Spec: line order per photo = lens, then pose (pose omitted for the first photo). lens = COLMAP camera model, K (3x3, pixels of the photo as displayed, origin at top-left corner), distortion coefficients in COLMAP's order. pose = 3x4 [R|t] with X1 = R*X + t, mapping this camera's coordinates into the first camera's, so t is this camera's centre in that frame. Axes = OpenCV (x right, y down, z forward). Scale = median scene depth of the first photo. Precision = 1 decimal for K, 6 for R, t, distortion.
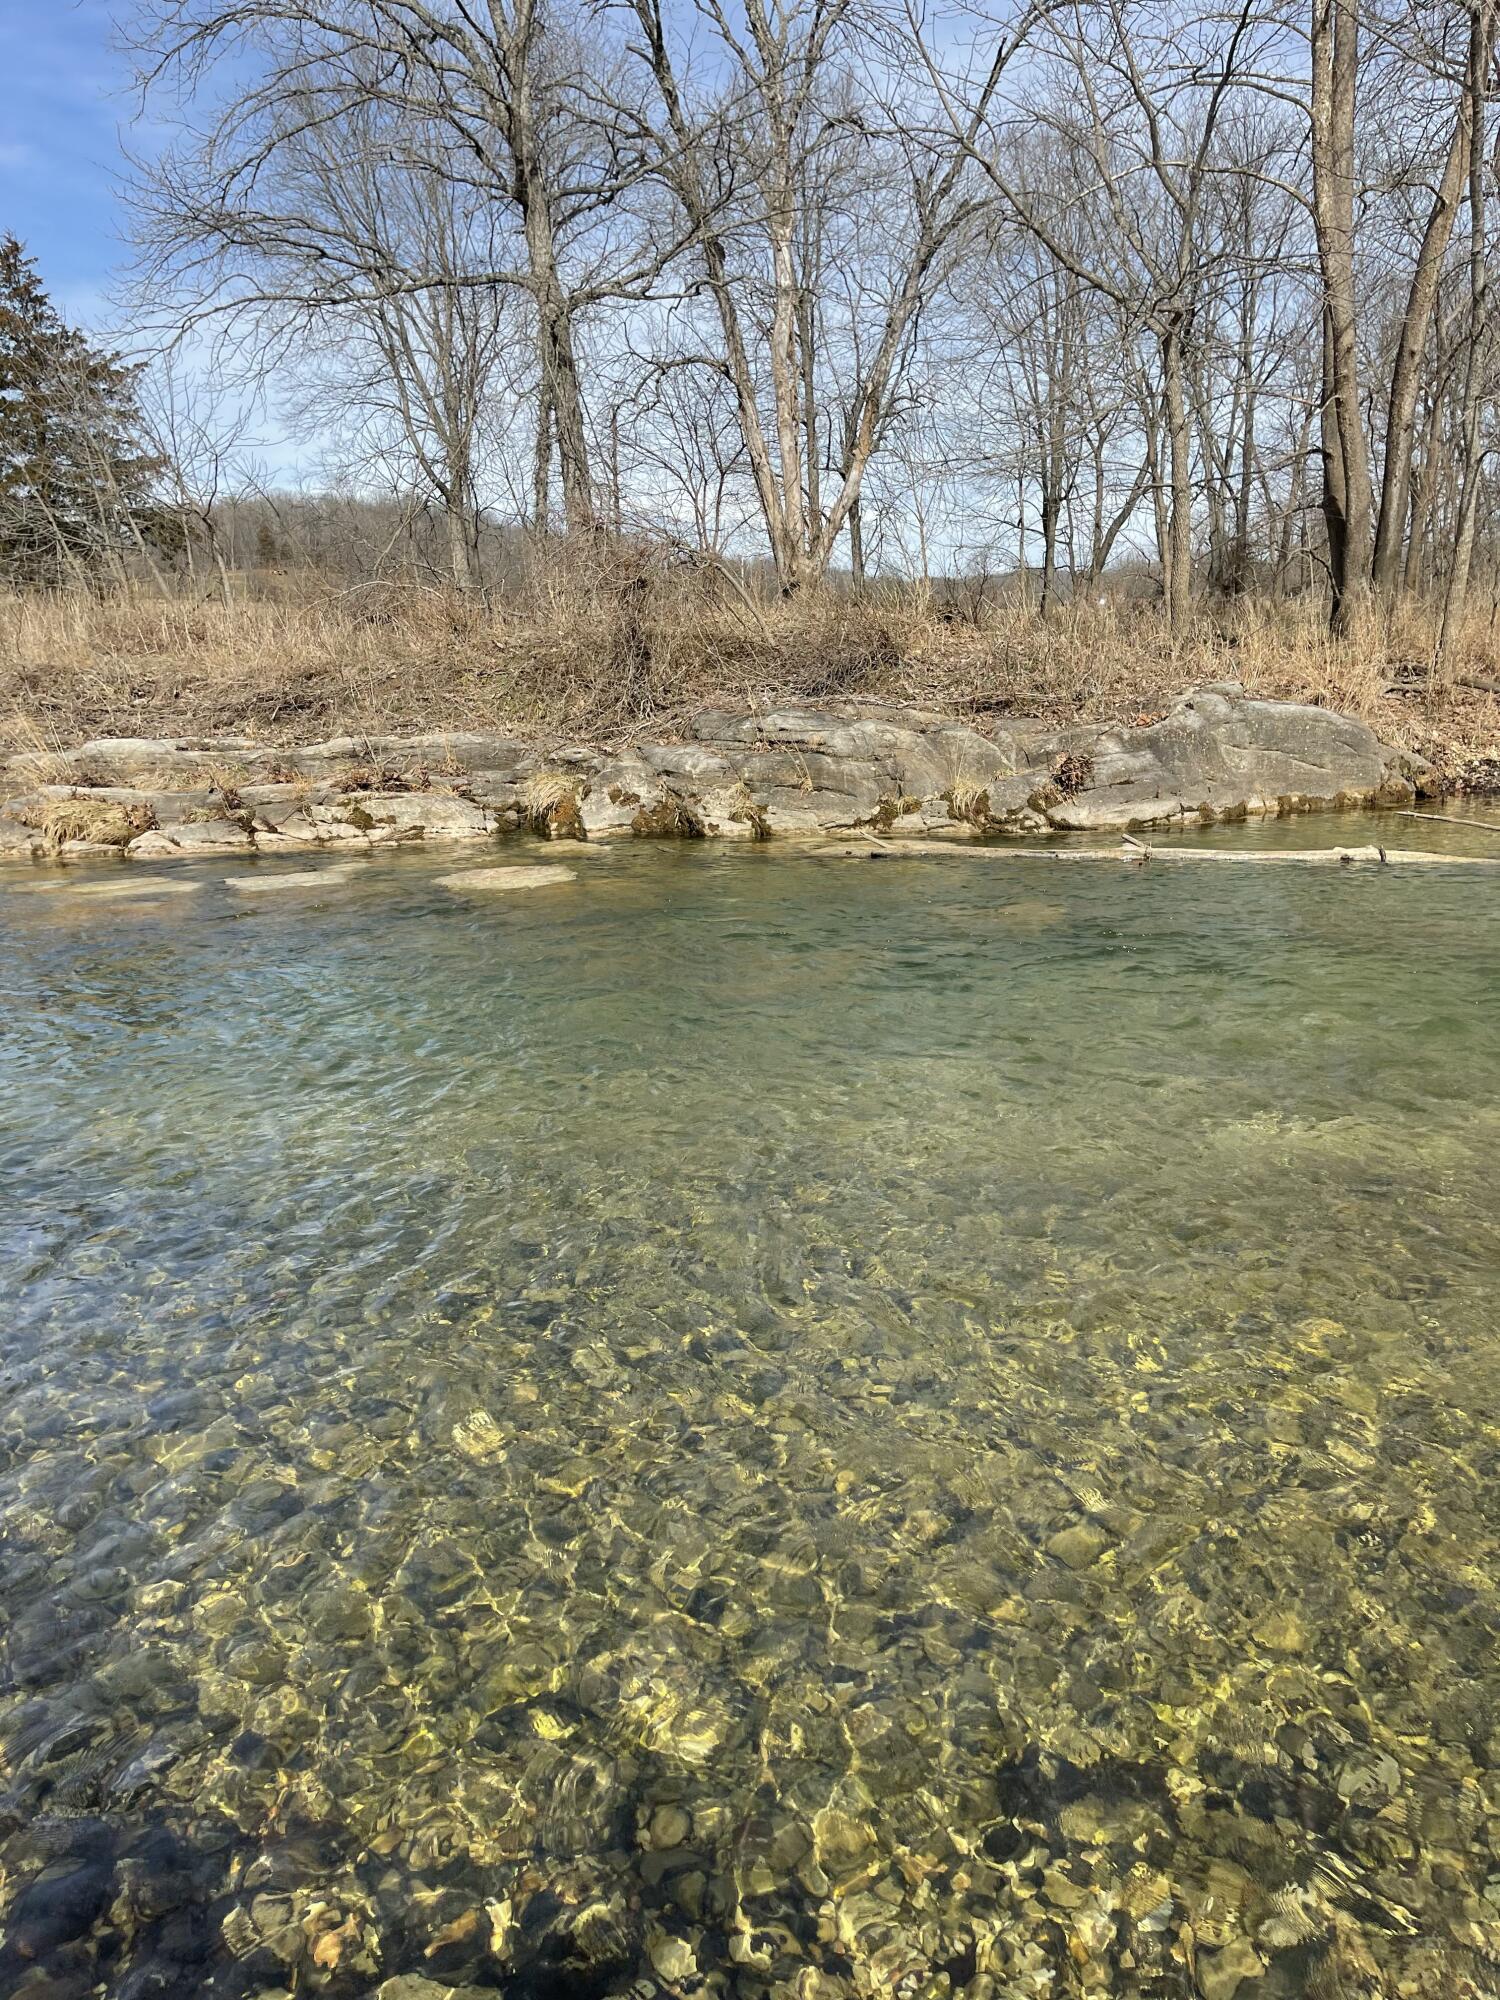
lens RADIAL K [[1492.8, 0, 733.0], [0, 1492.8, 990.3], [0, 0, 1]] dist [0.053438, -0.094134]
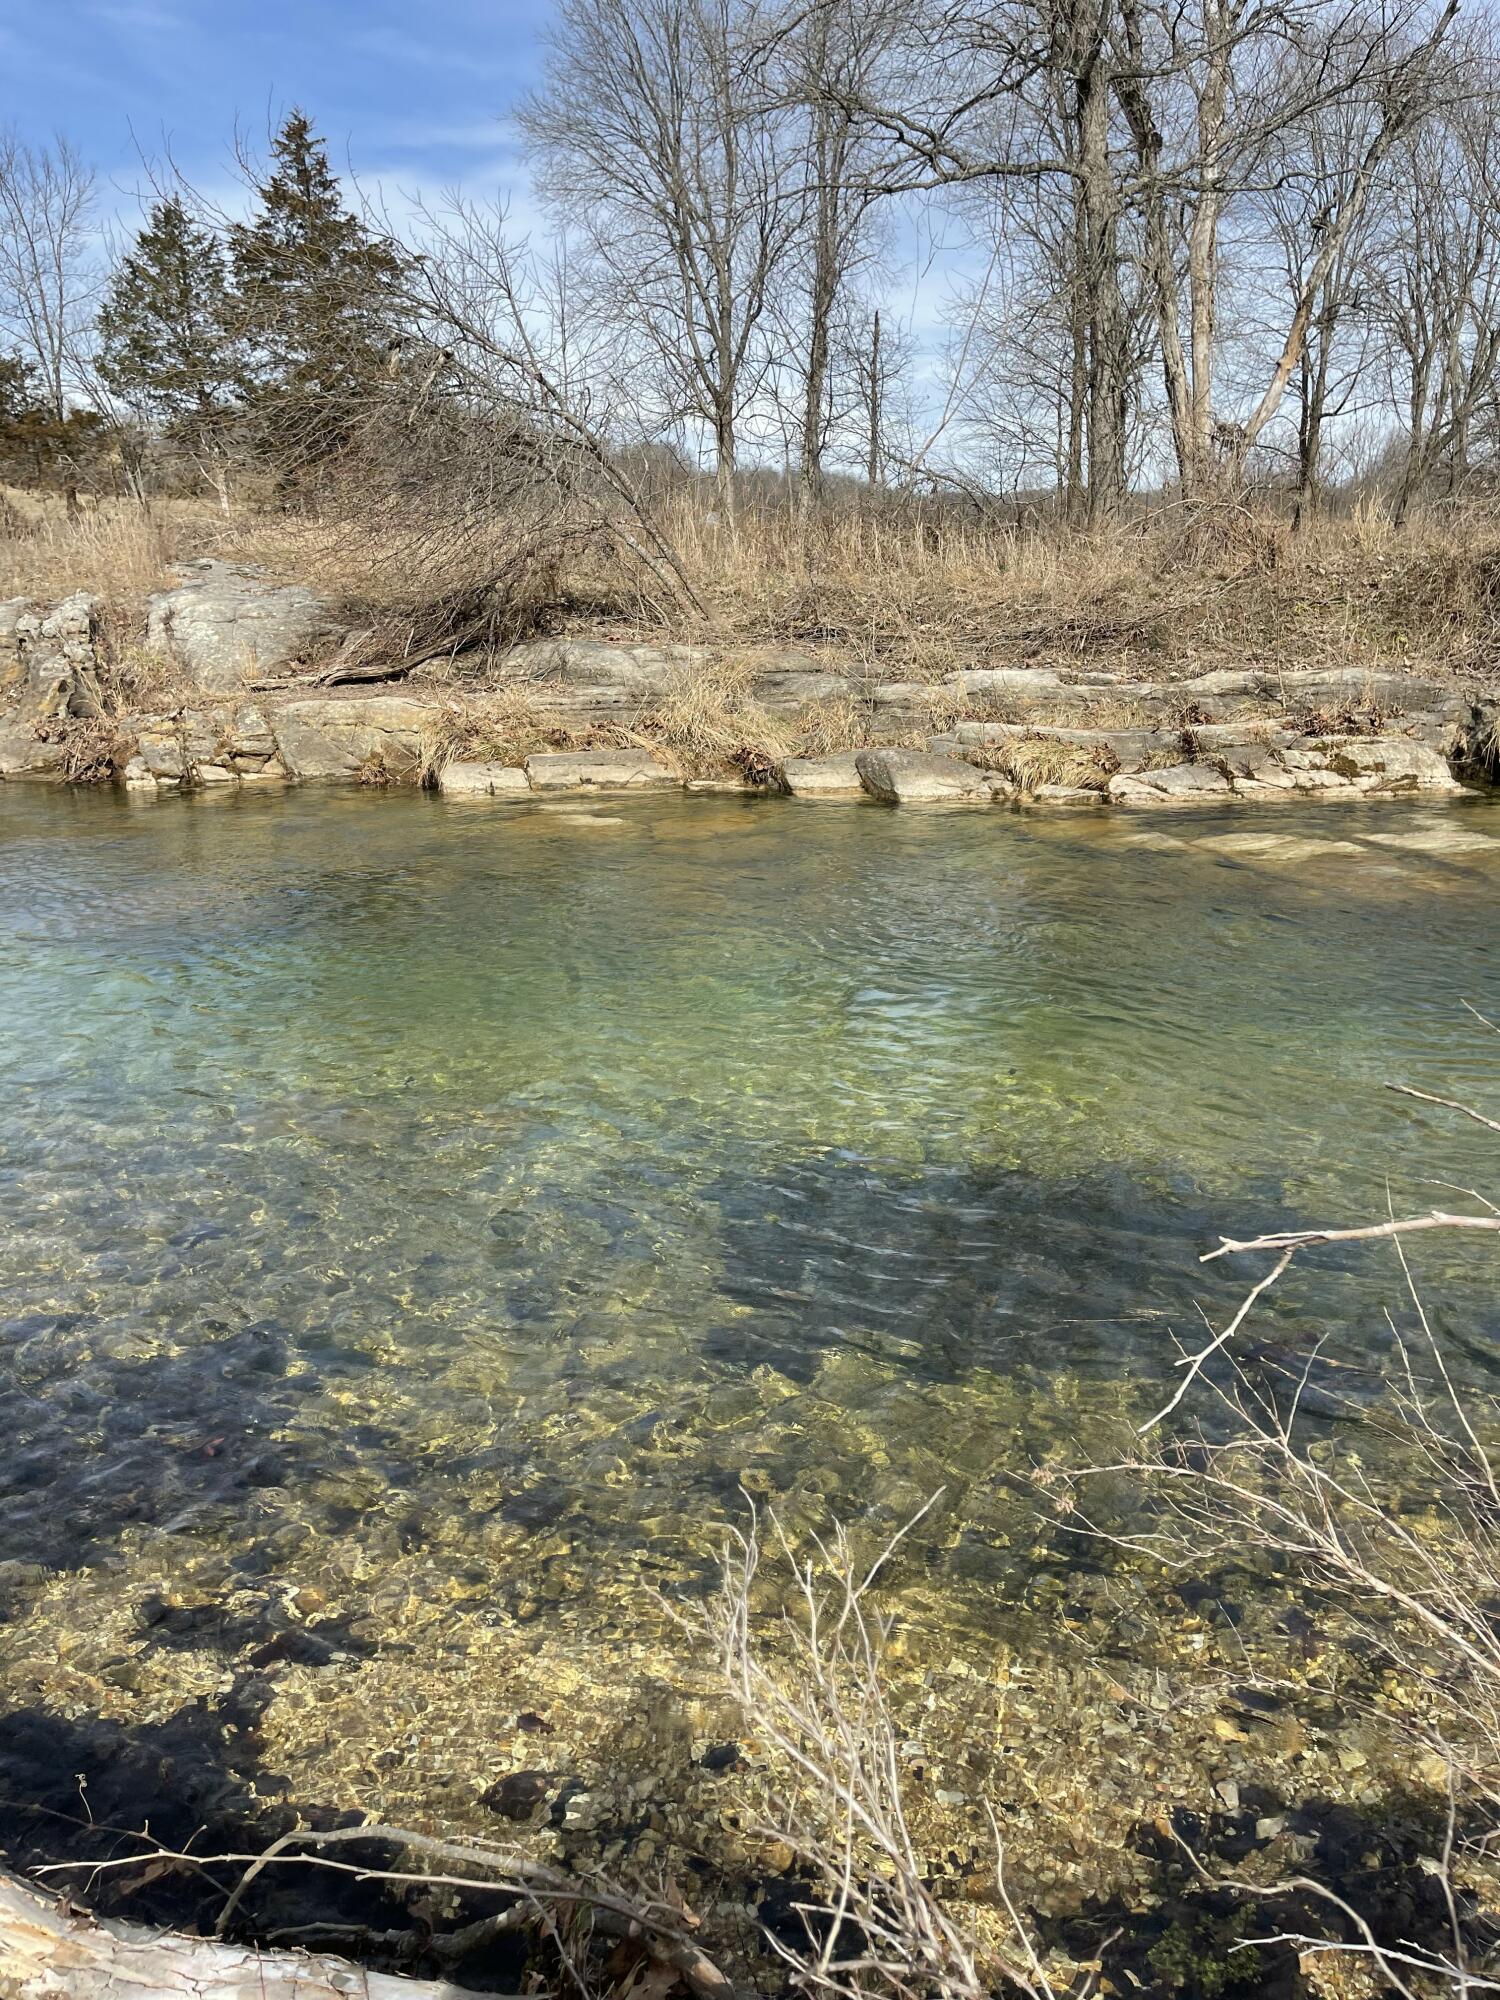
lens RADIAL K [[1492.8, 0, 746.0], [0, 1492.8, 989.0], [0, 0, 1]] dist [0.053438, -0.094134]
pose [[0.999653, 0.024097, -0.010671, -0.599868], [-0.023499, 0.998315, 0.053055, -0.018516], [0.011931, -0.052786, 0.998535, 0.073793]]
